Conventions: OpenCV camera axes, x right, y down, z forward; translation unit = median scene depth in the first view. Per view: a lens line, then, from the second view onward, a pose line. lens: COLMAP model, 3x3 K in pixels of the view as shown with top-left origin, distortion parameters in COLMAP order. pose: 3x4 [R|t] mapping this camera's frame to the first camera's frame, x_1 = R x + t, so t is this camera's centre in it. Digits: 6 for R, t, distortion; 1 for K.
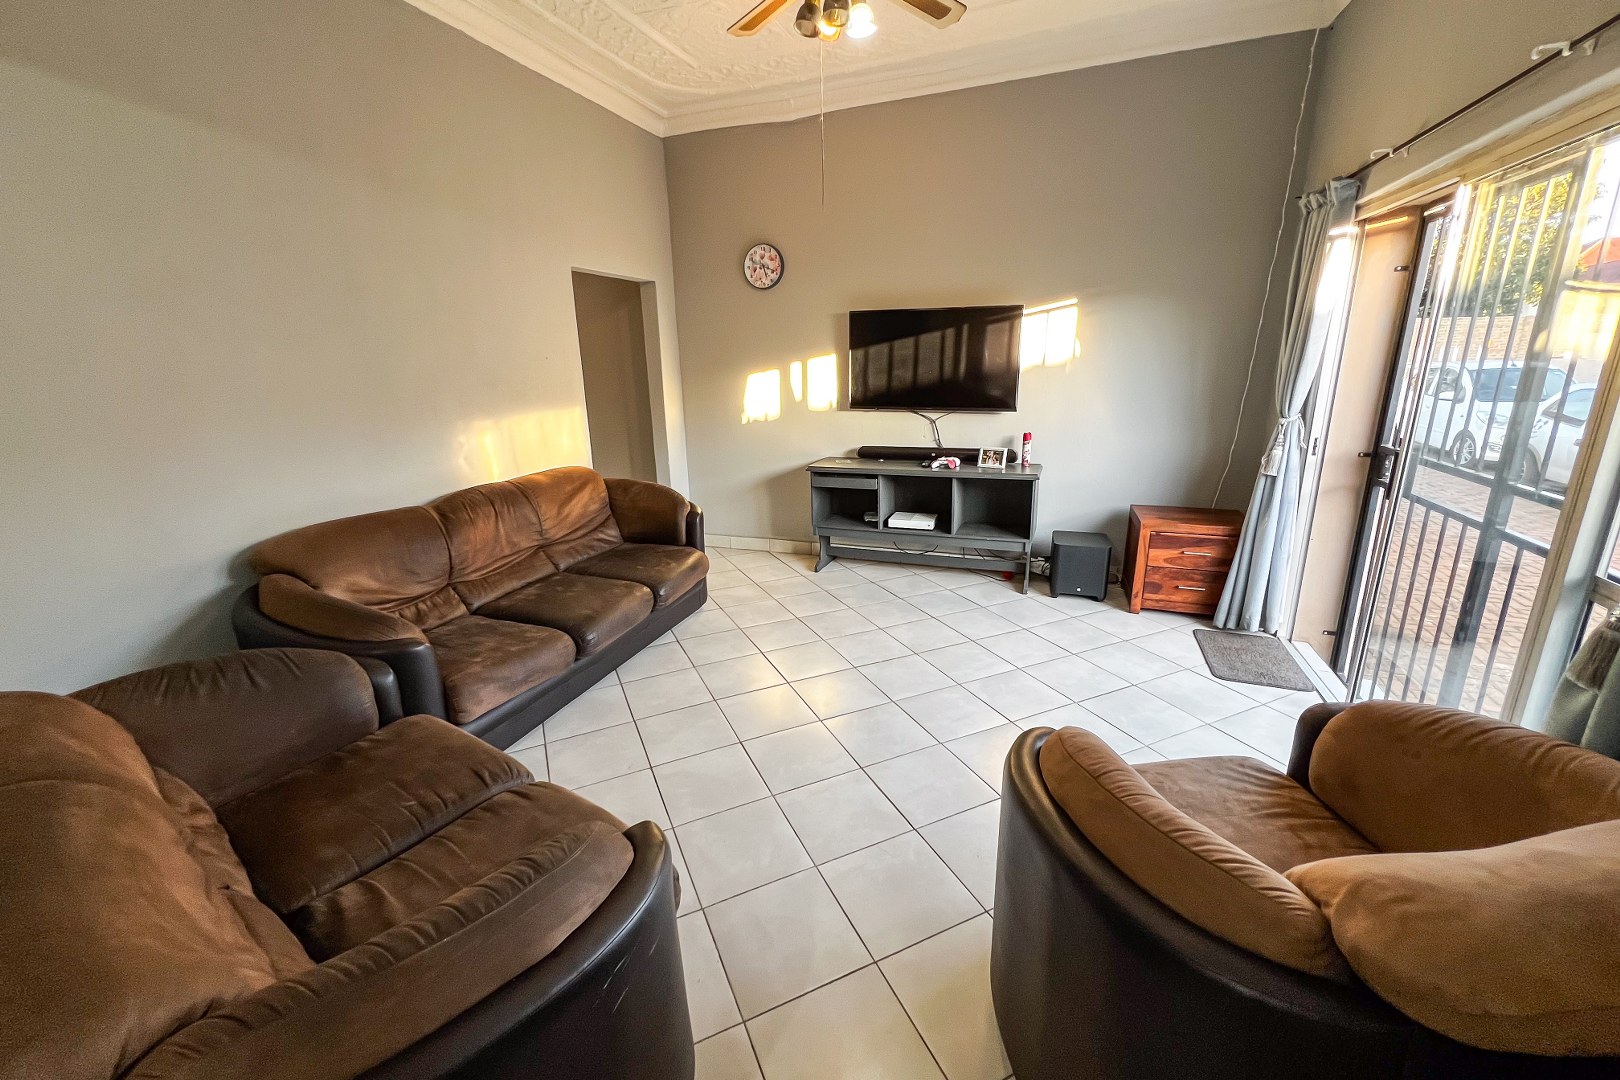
lens RADIAL K [[656.5, 0, 807.7], [0, 656.5, 530.8], [0, 0, 1]] dist [-0.002252, -0.000650]
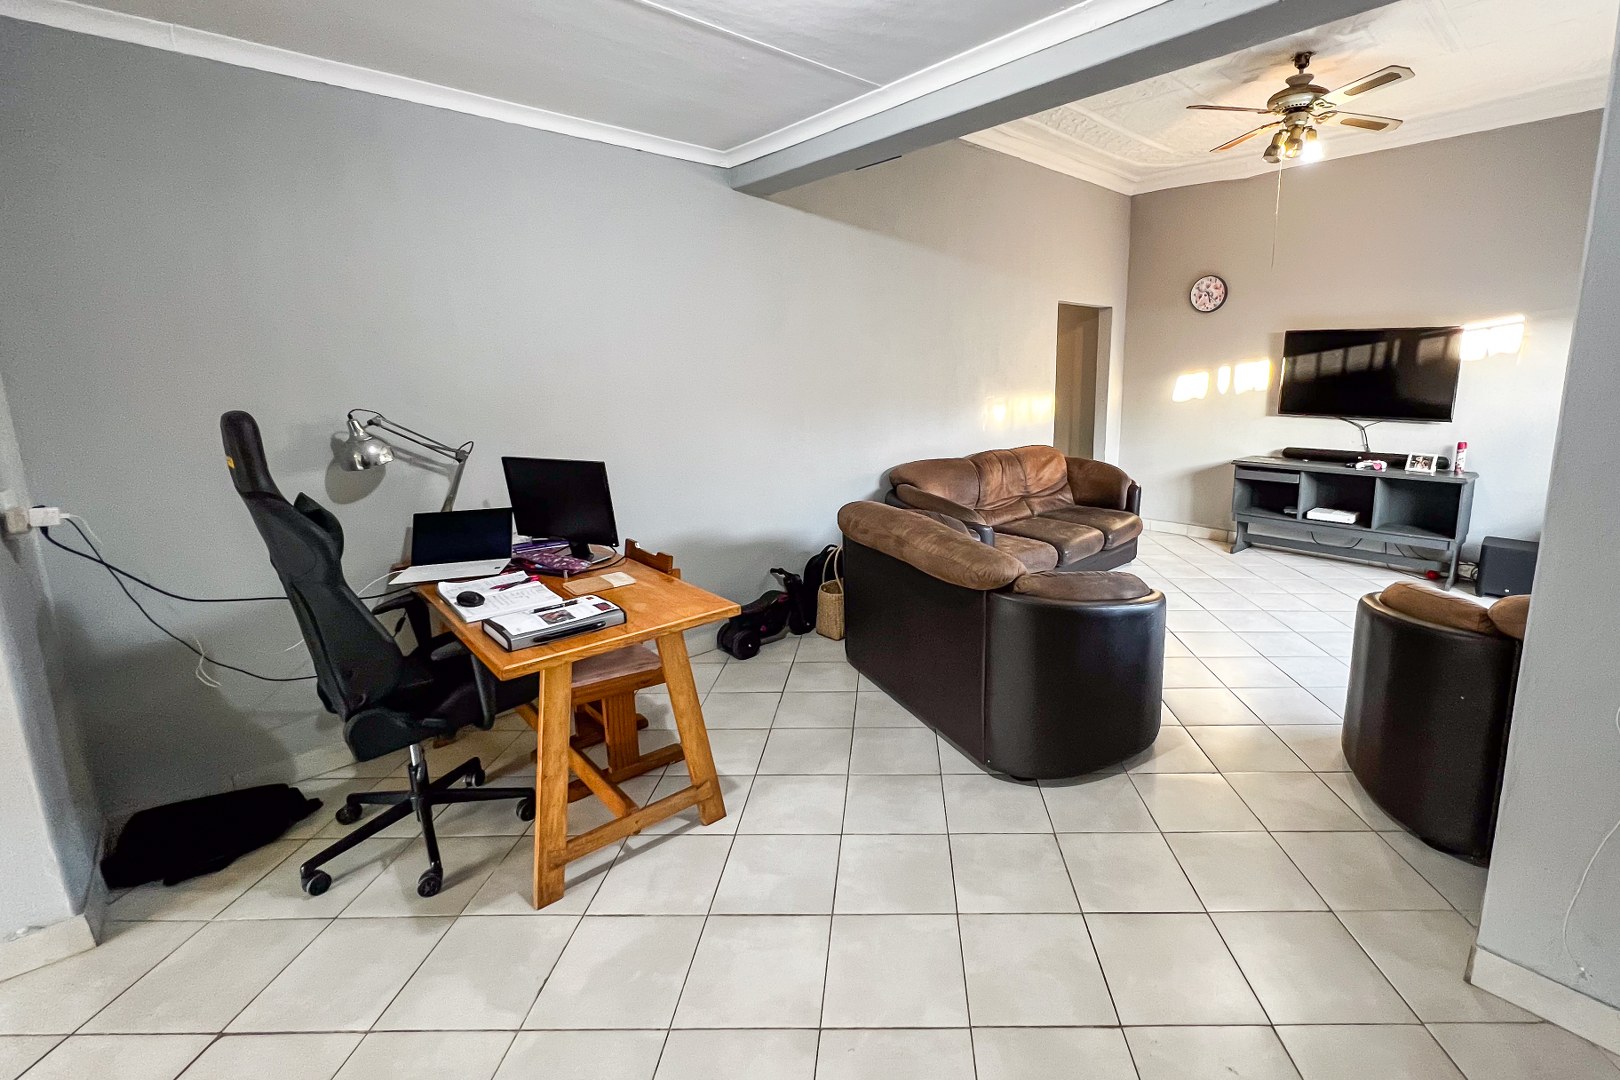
lens RADIAL K [[734.0, 0, 881.4], [0, 734.0, 500.6], [0, 0, 1]] dist [-0.005657, -0.000349]
pose [[0.907221, 0.091345, -0.410617, -0.027879], [-0.122861, 0.991114, -0.050970, 0.123241], [0.402312, 0.096690, 0.910382, -0.462106]]
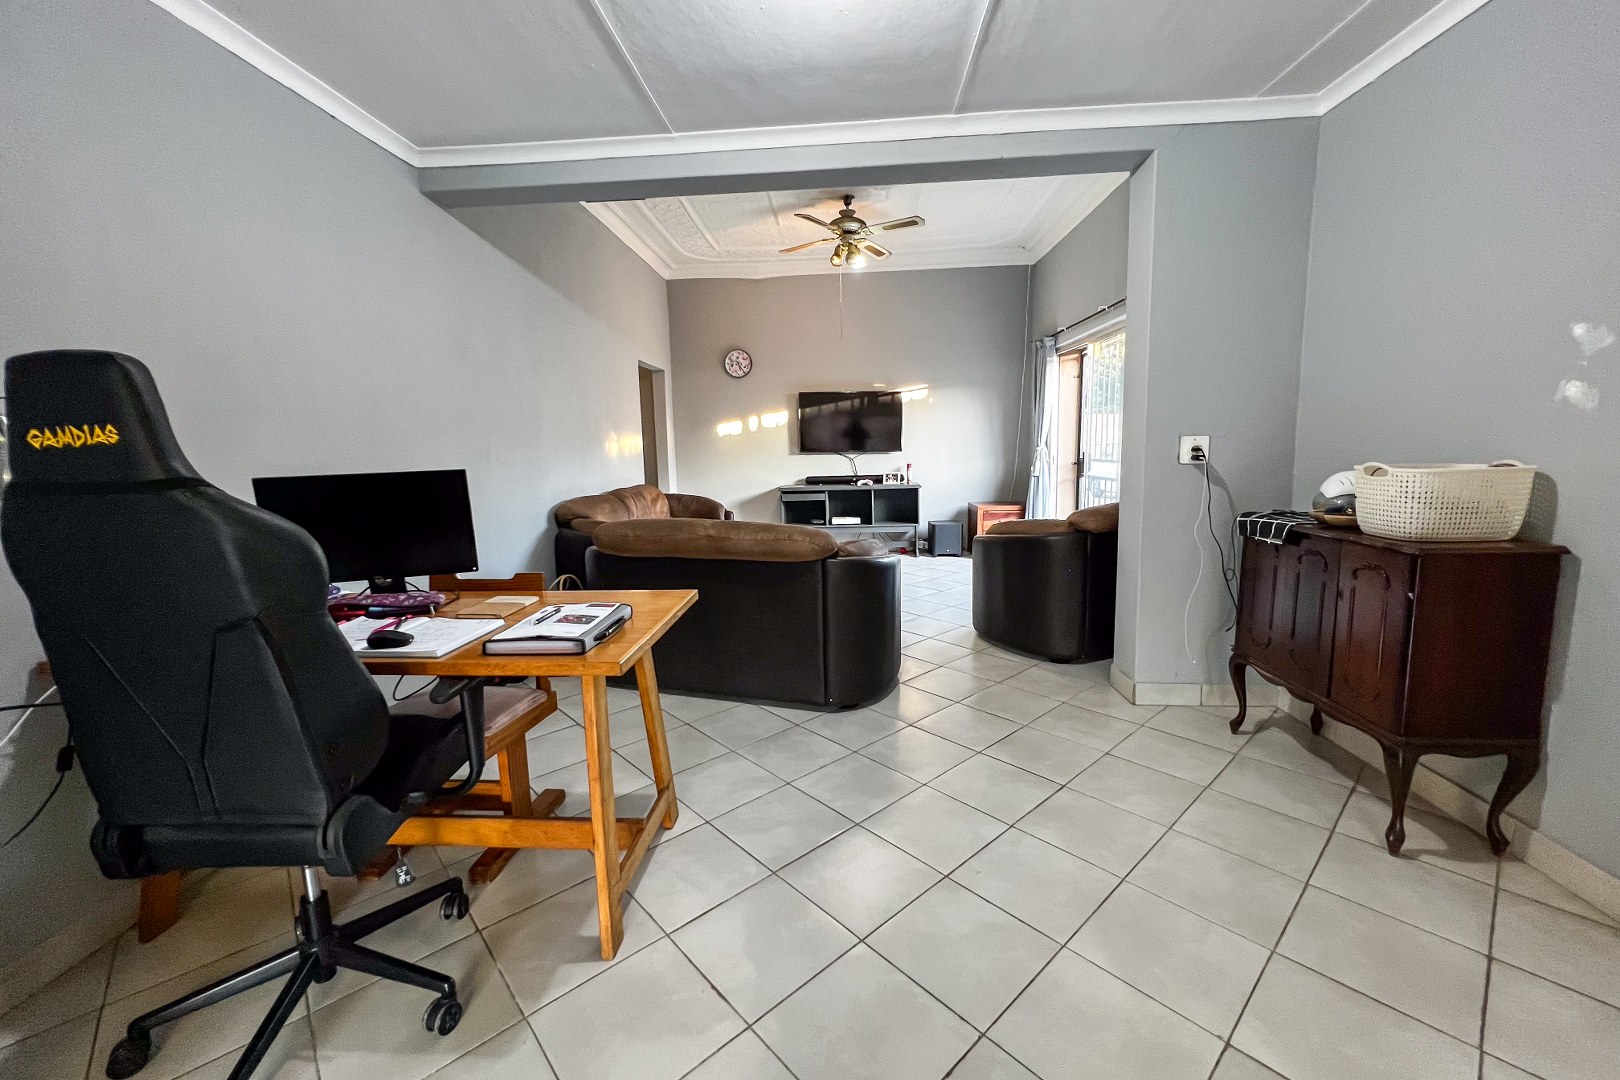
lens RADIAL K [[656.5, 0, 815.3], [0, 656.5, 525.0], [0, 0, 1]] dist [-0.002252, -0.000650]
pose [[0.954356, -0.034515, 0.296671, -0.403670], [0.076450, 0.988439, -0.130934, 0.209912], [-0.288722, 0.147638, 0.945961, -0.508325]]
